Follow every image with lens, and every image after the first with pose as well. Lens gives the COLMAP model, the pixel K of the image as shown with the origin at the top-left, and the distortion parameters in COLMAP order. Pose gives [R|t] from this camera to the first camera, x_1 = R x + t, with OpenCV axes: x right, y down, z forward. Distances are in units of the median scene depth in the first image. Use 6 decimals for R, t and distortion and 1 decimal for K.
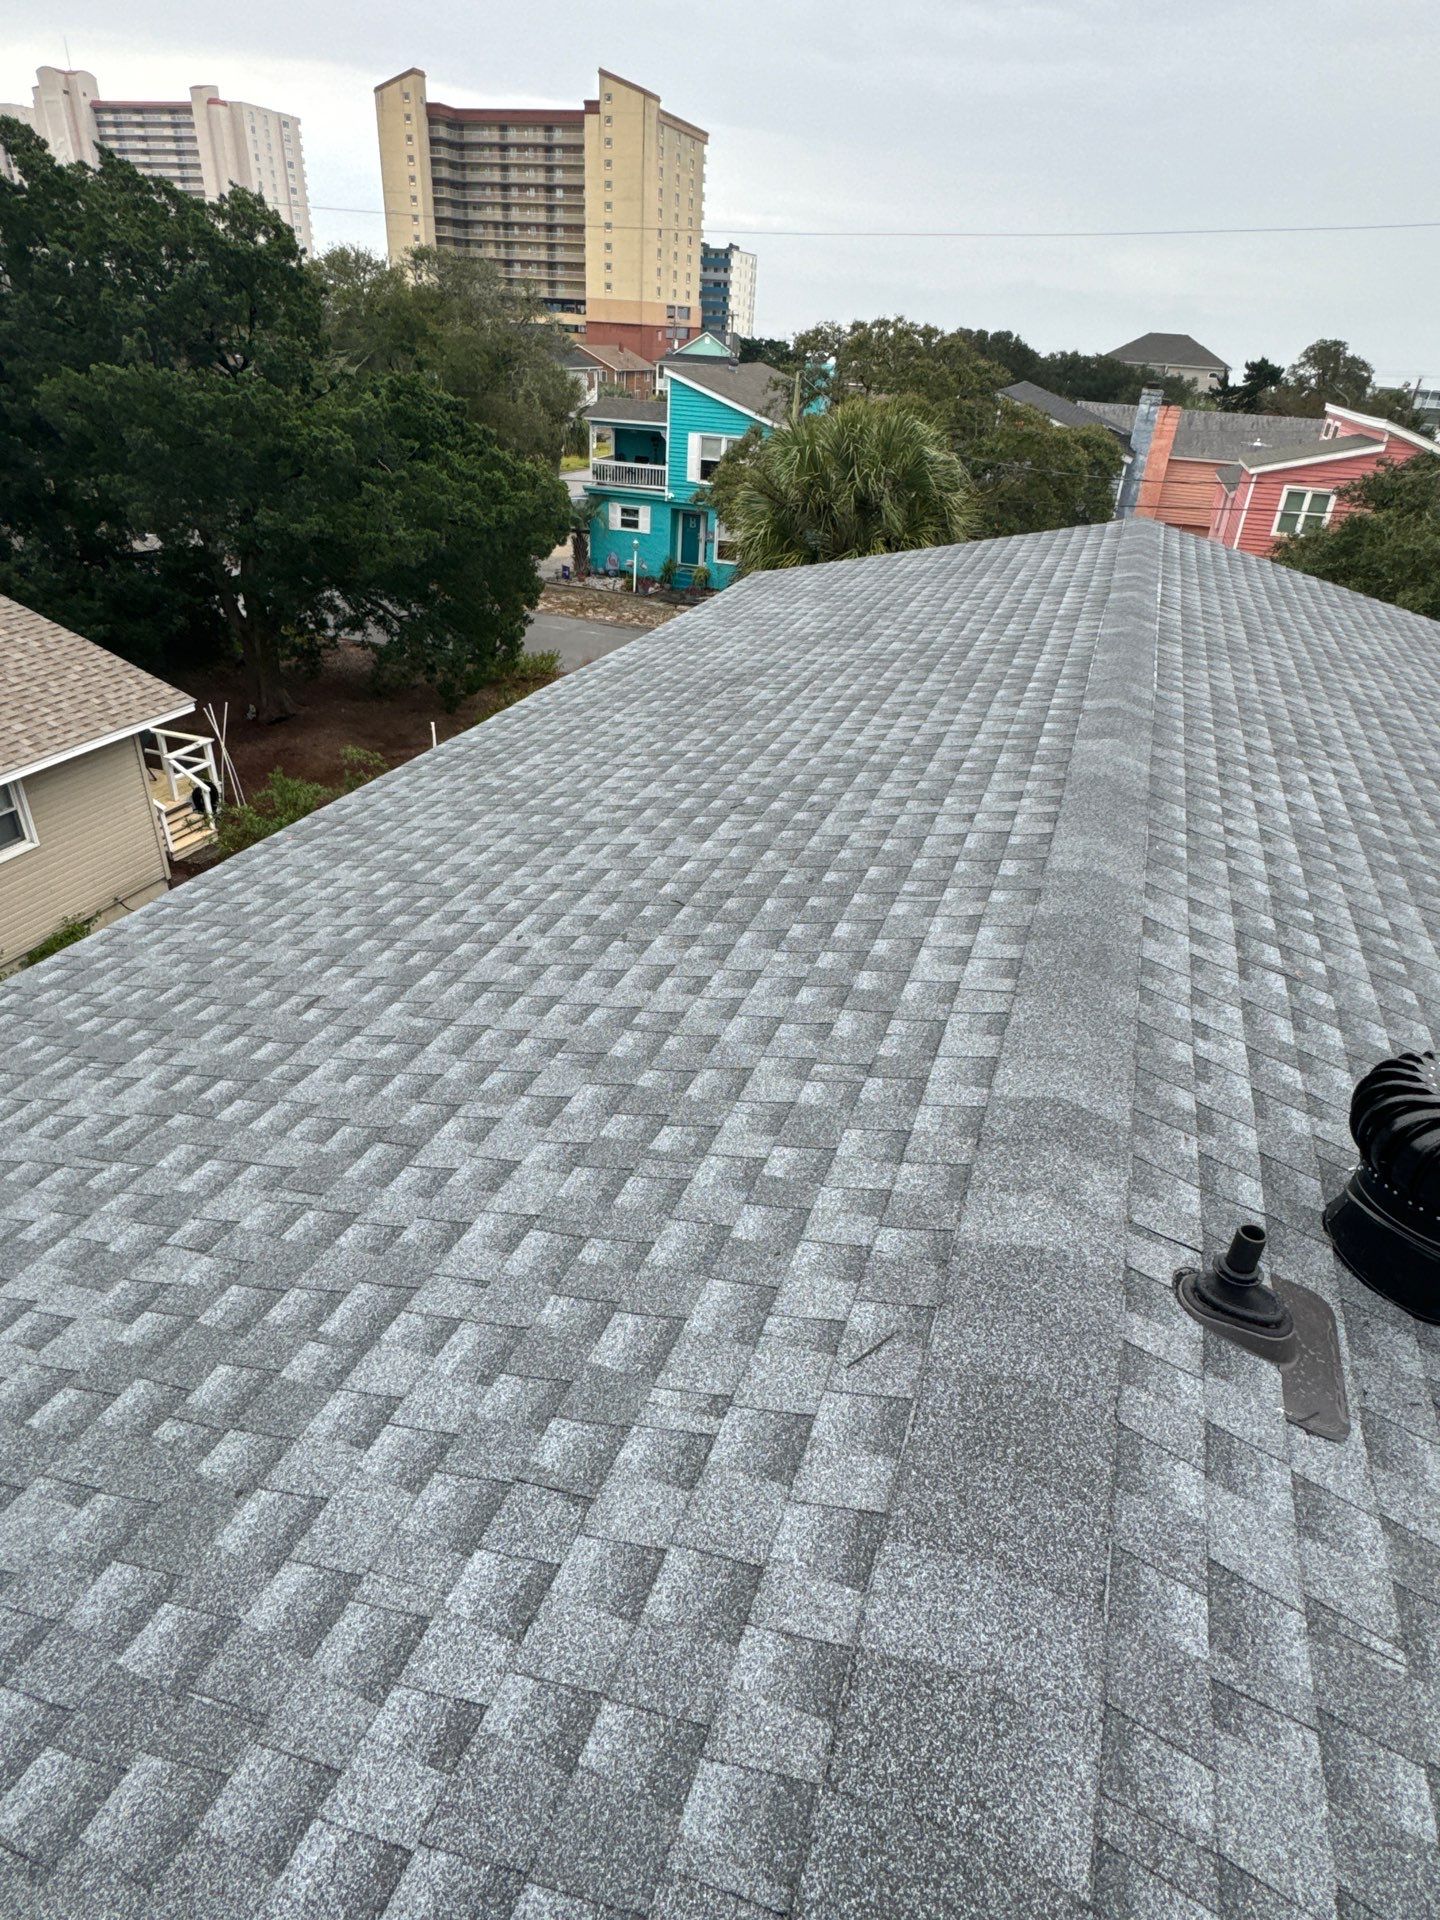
lens RADIAL K [[1084.3, 0, 723.0], [0, 1084.3, 957.0], [0, 0, 1]] dist [-0.001719, 0.000191]
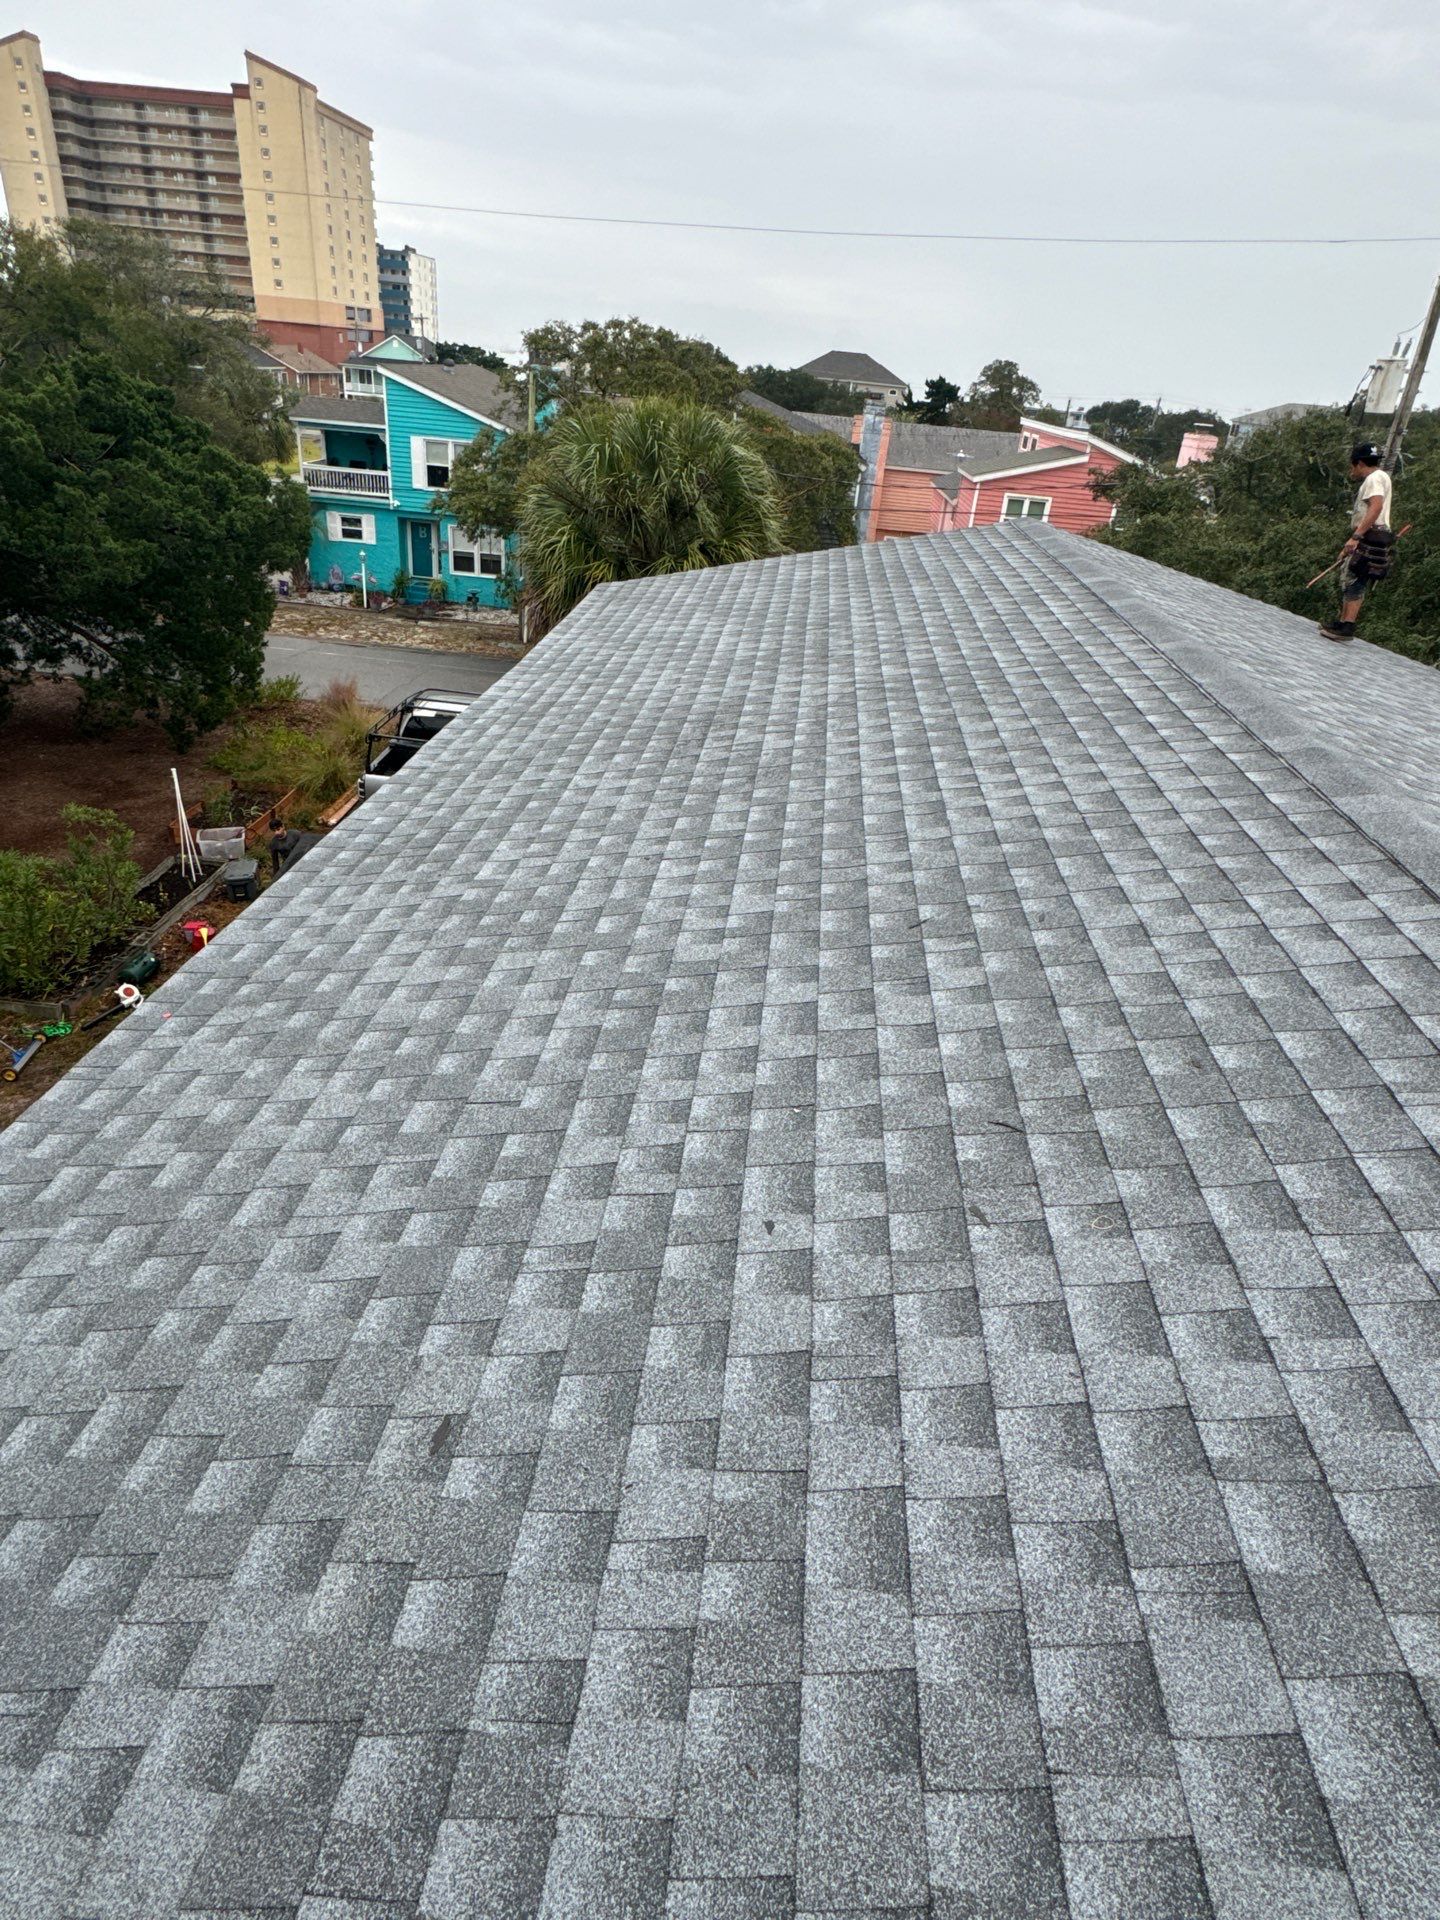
lens RADIAL K [[1084.3, 0, 723.0], [0, 1084.3, 957.0], [0, 0, 1]] dist [-0.001719, 0.000191]
pose [[0.967984, -0.096757, 0.231615, -0.256667], [0.098610, 0.995120, 0.003588, -0.127360], [-0.230832, 0.019366, 0.972801, 0.345533]]
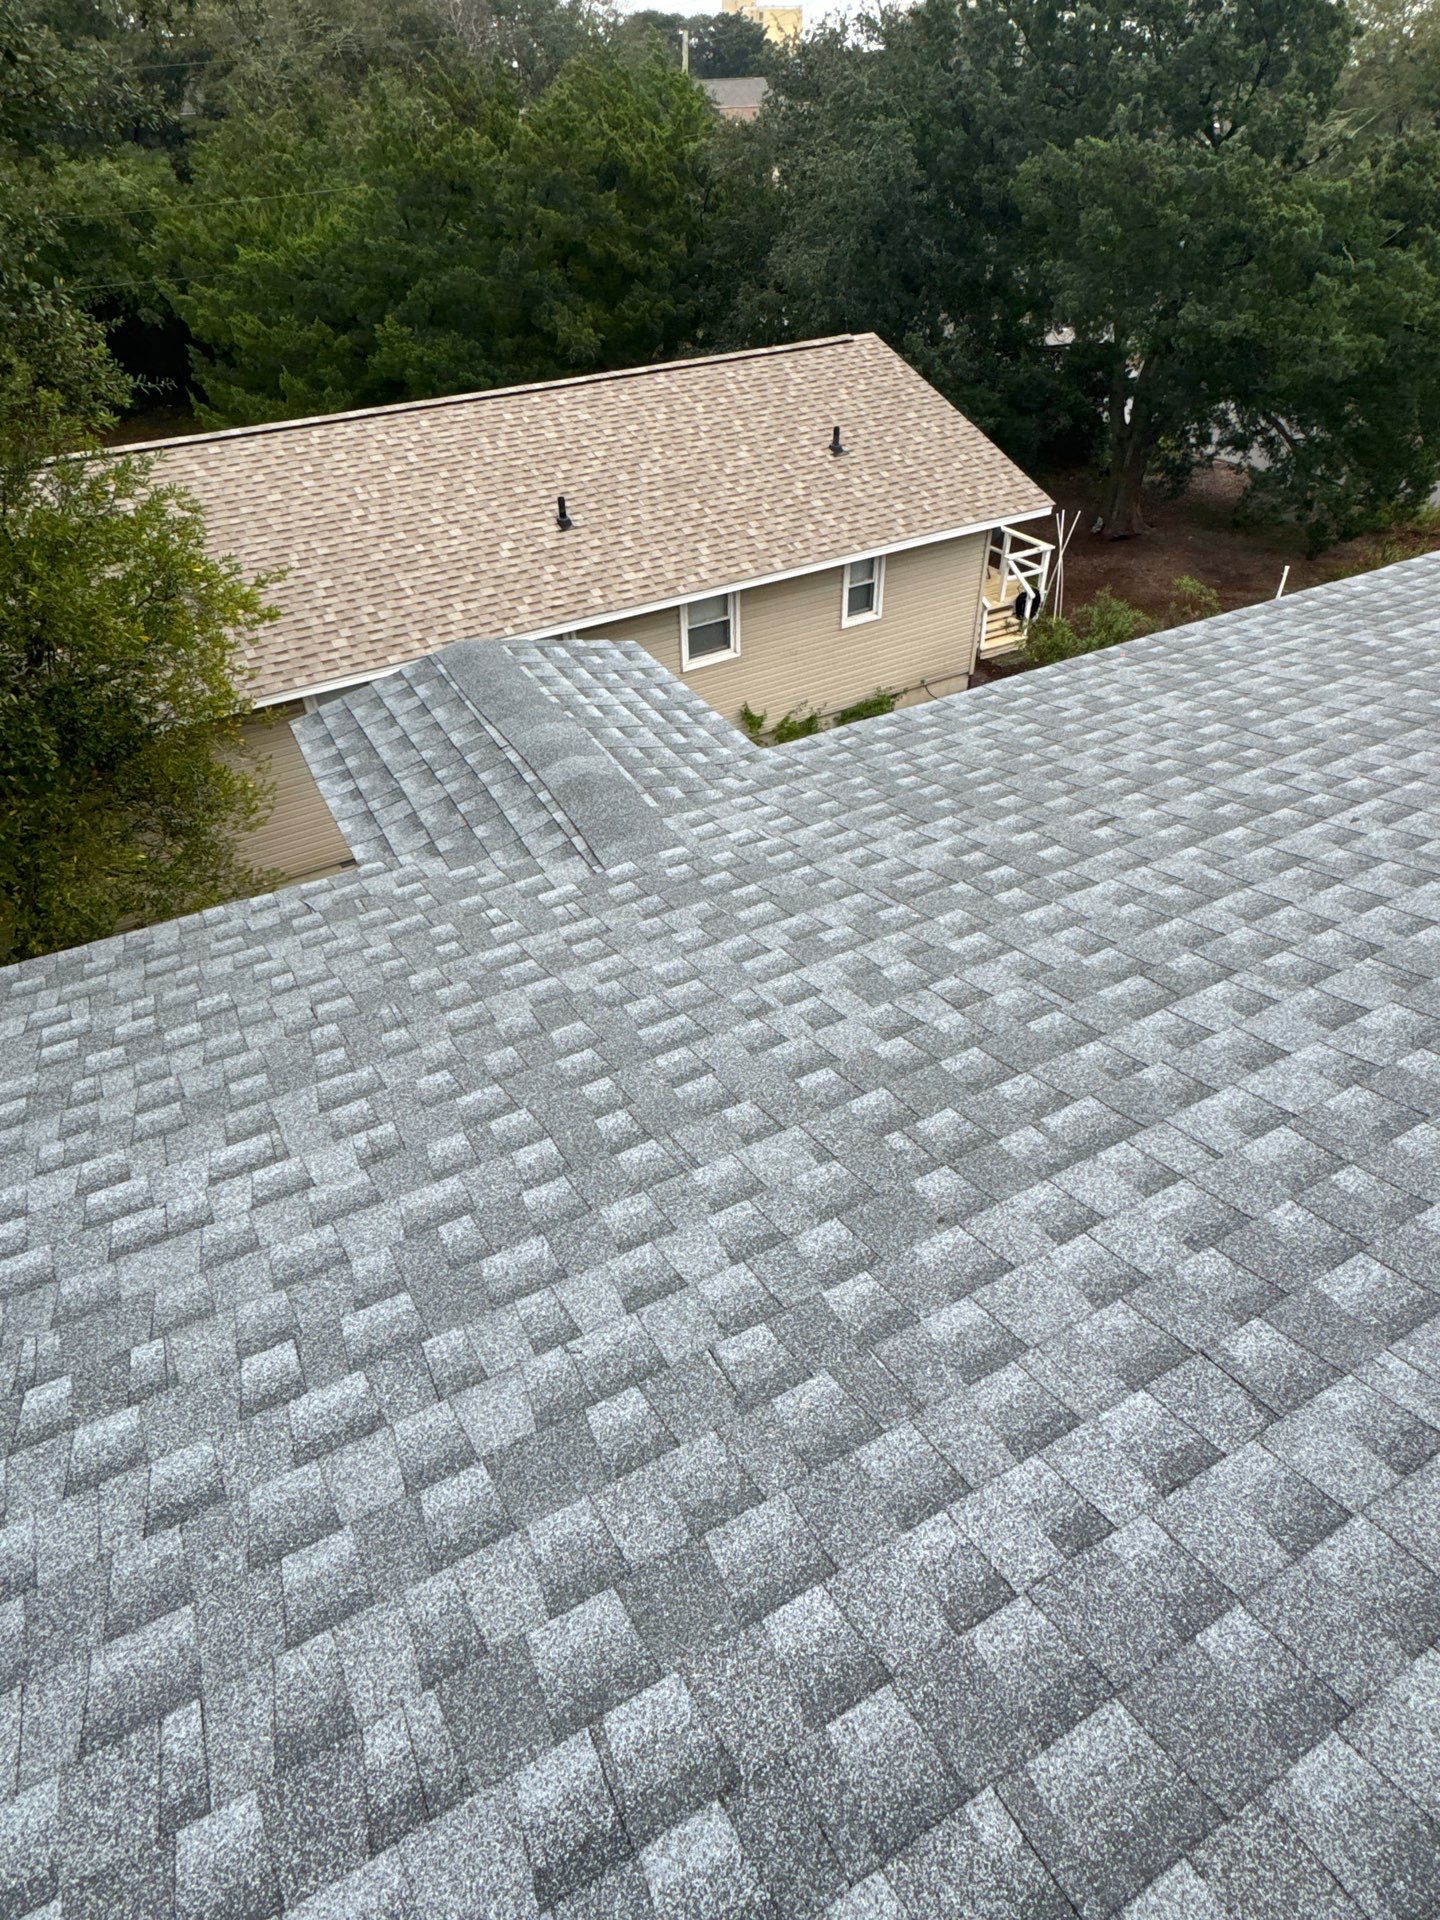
lens RADIAL K [[1084.8, 0, 720.0], [0, 1084.8, 960.0], [0, 0, 1]] dist [-0.001900, 0.001003]
pose [[0.750808, 0.366732, -0.549359, -0.039364], [-0.280861, 0.930026, 0.236999, 0.018329], [0.597833, -0.023647, 0.801271, -0.005895]]
